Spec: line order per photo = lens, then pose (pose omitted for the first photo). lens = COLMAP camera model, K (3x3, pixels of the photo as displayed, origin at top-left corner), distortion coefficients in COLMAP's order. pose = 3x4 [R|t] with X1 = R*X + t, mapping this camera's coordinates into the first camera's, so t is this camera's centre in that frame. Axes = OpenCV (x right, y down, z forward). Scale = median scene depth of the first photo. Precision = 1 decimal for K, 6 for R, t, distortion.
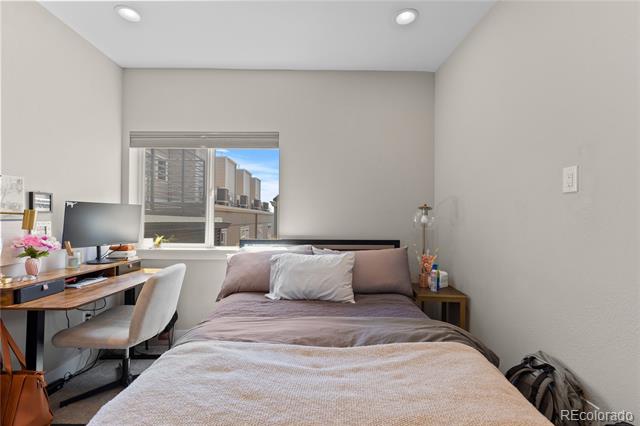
lens RADIAL K [[291.8, 0, 318.1], [0, 291.8, 198.0], [0, 0, 1]] dist [0.011165, -0.005894]
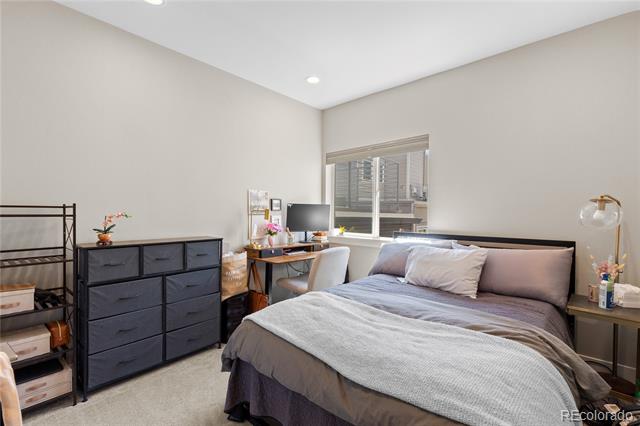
lens RADIAL K [[291.8, 0, 318.1], [0, 291.8, 198.0], [0, 0, 1]] dist [0.011165, -0.005894]
pose [[0.720682, -0.038365, -0.692204, 0.431196], [0.044348, 0.998974, -0.009195, 0.002149], [0.691846, -0.024071, 0.721643, -0.081165]]
